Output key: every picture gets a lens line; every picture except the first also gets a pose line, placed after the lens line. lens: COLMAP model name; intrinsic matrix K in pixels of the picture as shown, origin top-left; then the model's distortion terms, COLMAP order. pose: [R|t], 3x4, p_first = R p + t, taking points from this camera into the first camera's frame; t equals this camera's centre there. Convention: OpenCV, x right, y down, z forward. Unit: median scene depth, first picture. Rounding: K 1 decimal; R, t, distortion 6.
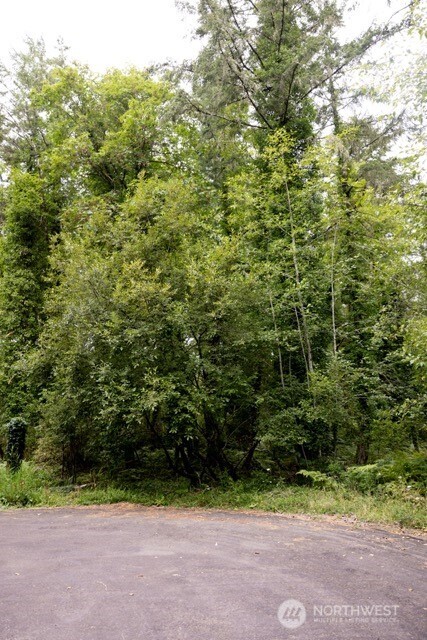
lens RADIAL K [[424.3, 0, 214.6], [0, 424.3, 319.9], [0, 0, 1]] dist [-0.012729, -0.001363]
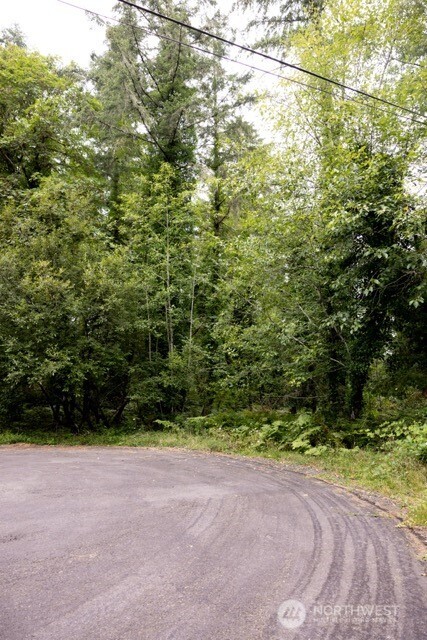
lens RADIAL K [[424.3, 0, 212.1], [0, 424.3, 321.3], [0, 0, 1]] dist [-0.012729, -0.001363]
pose [[0.956985, 0.074502, 0.280408, -0.043131], [-0.098093, 0.992638, 0.071041, -0.096363], [-0.273051, -0.095491, 0.957248, -0.389080]]
